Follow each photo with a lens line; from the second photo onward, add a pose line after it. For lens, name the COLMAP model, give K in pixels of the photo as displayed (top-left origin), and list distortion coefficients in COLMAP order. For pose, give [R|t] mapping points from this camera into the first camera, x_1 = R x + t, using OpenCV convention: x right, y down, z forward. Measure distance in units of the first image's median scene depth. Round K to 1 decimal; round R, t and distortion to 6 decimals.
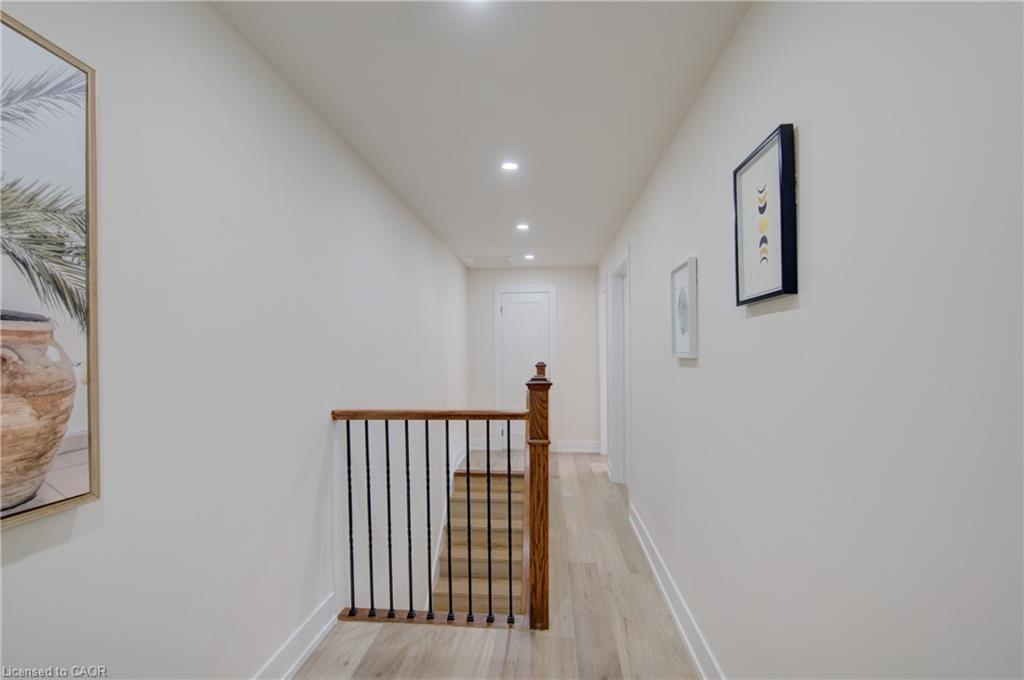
lens RADIAL K [[399.9, 0, 508.5], [0, 399.9, 340.7], [0, 0, 1]] dist [-0.000668, -0.000321]
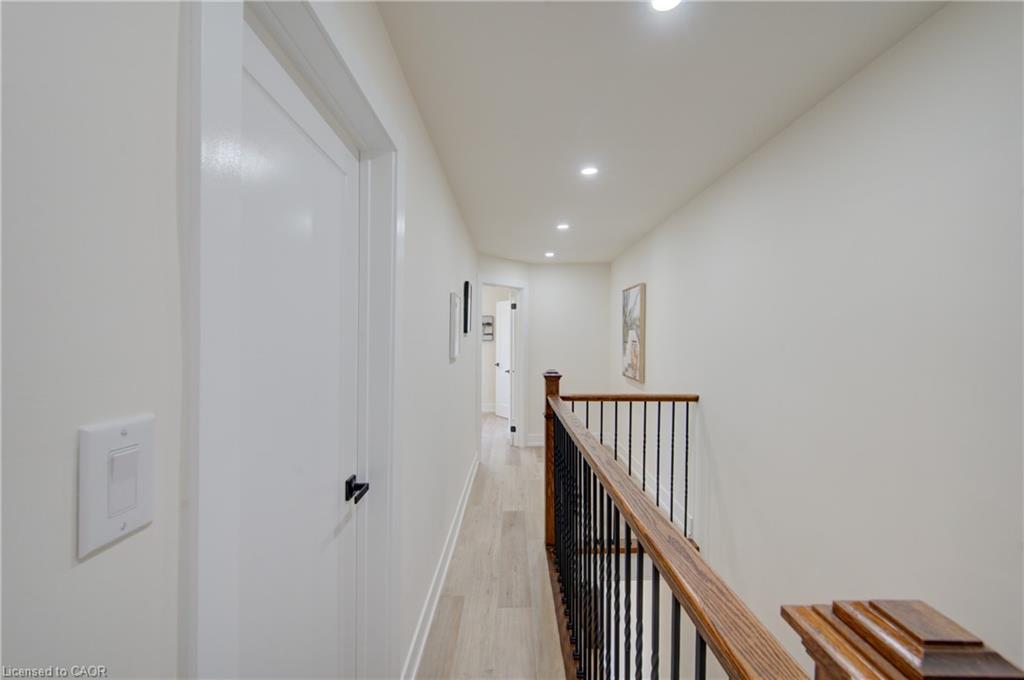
lens RADIAL K [[399.9, 0, 508.5], [0, 399.9, 340.7], [0, 0, 1]] dist [-0.000668, -0.000321]
pose [[-0.996010, -0.003783, -0.089167, 0.290288], [-0.003046, 0.999960, -0.008397, -0.002057], [0.089195, -0.008092, -0.995981, 1.952717]]
